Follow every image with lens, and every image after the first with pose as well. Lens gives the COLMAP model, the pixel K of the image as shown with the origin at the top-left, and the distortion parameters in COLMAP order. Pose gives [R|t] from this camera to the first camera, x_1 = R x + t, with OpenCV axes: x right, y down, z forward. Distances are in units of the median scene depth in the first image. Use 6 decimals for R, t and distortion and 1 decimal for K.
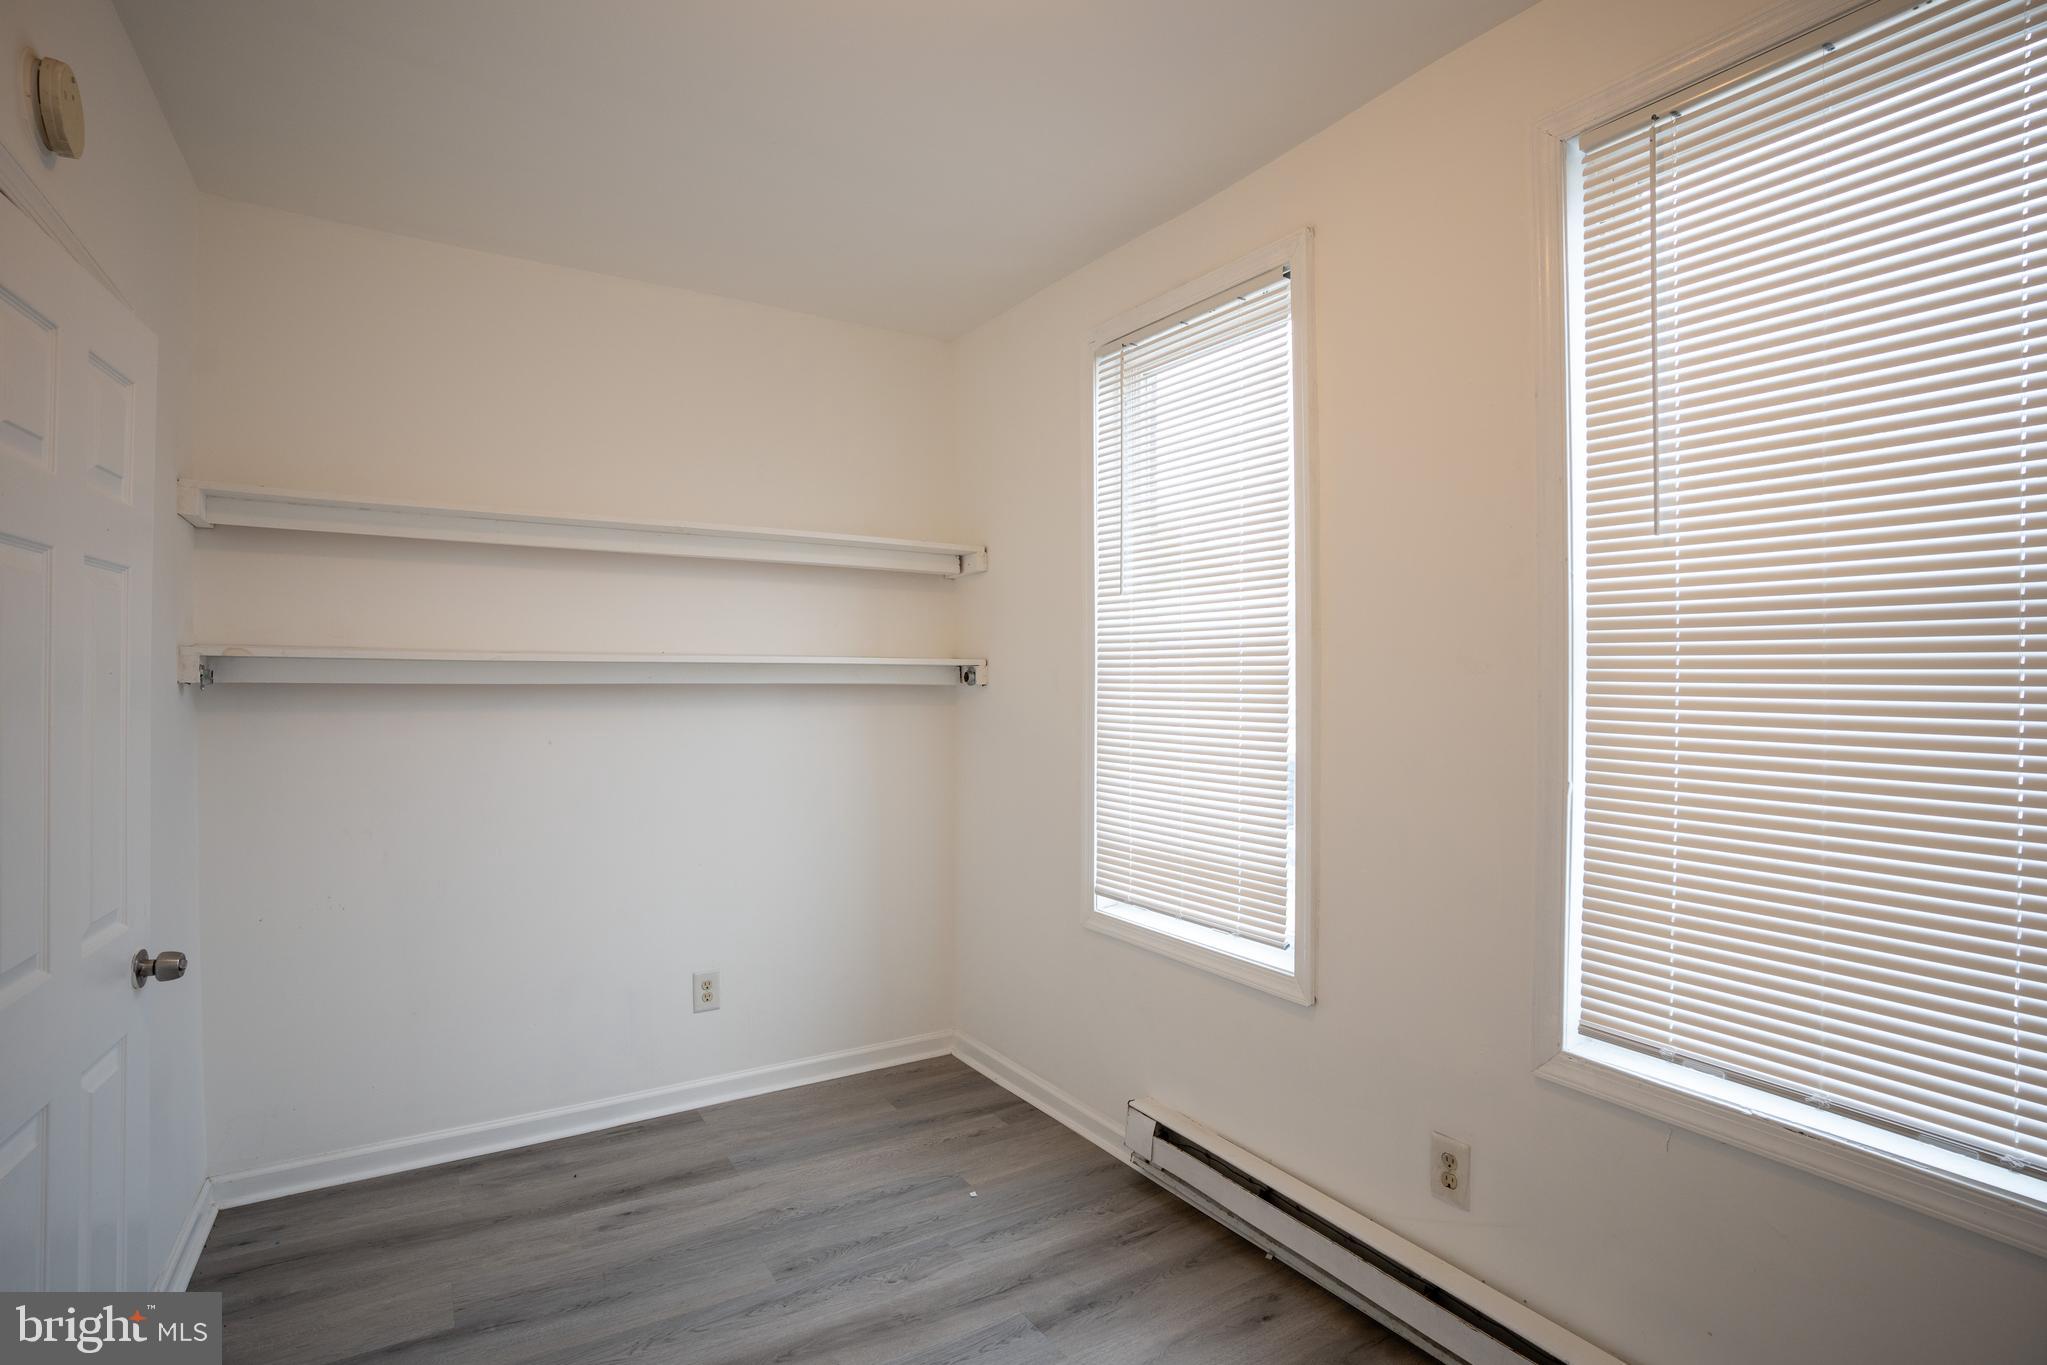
lens RADIAL K [[1018.2, 0, 1023.5], [0, 1018.2, 682.5], [0, 0, 1]] dist [-0.074373, 0.037283]
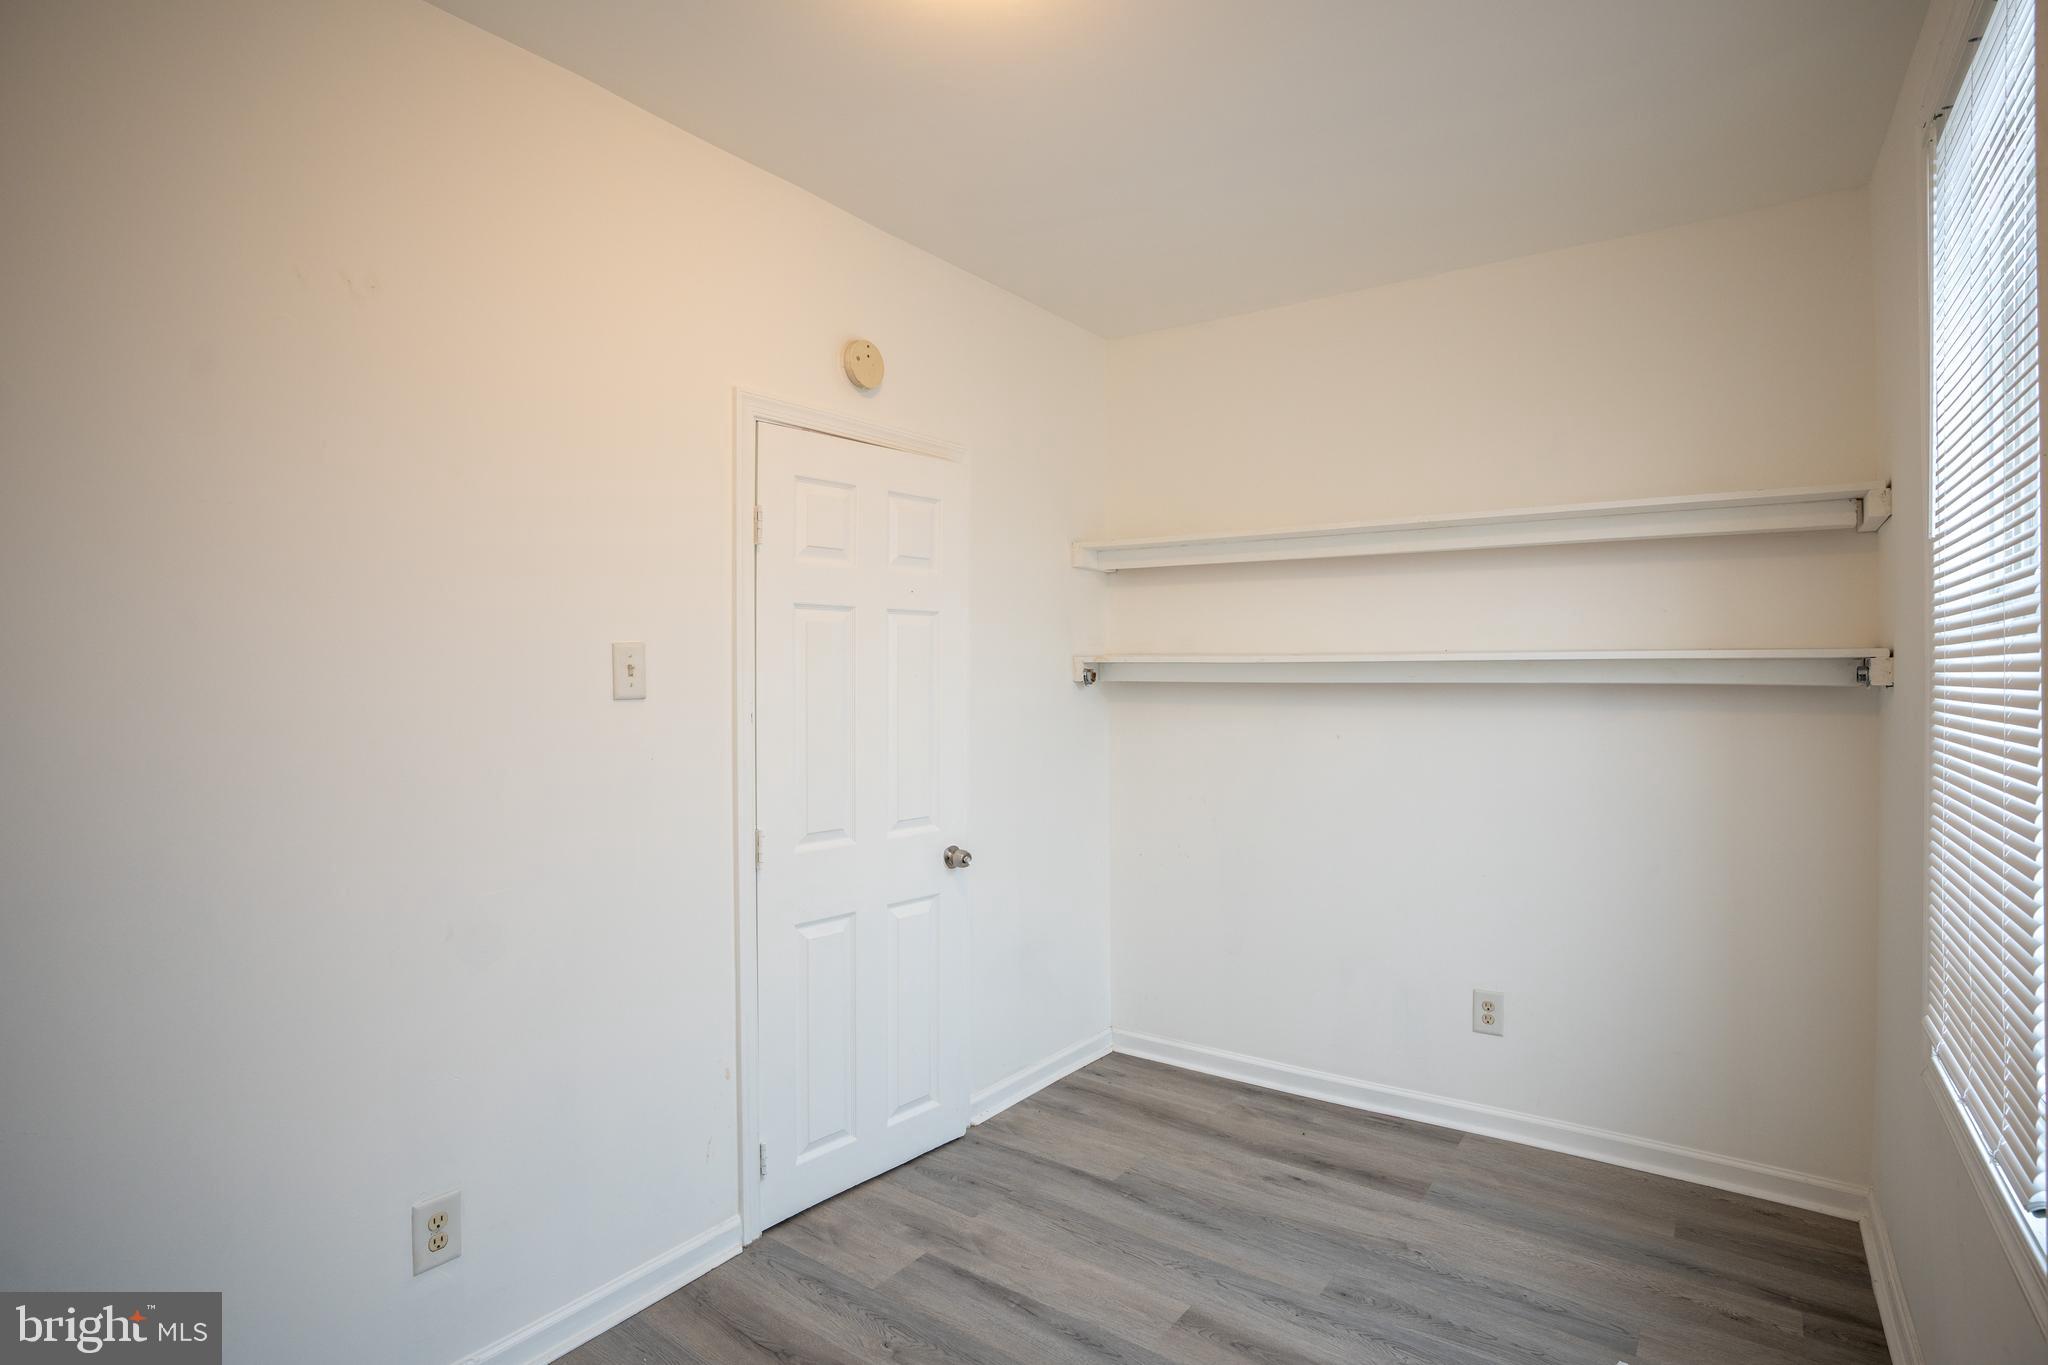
lens RADIAL K [[1018.7, 0, 1024.0], [0, 1018.7, 682.5], [0, 0, 1]] dist [-0.074373, 0.037283]
pose [[0.375154, 0.002531, -0.926959, 0.476067], [-0.000087, 0.999996, 0.002695, -0.001995], [0.926962, -0.000930, 0.375153, 0.318146]]
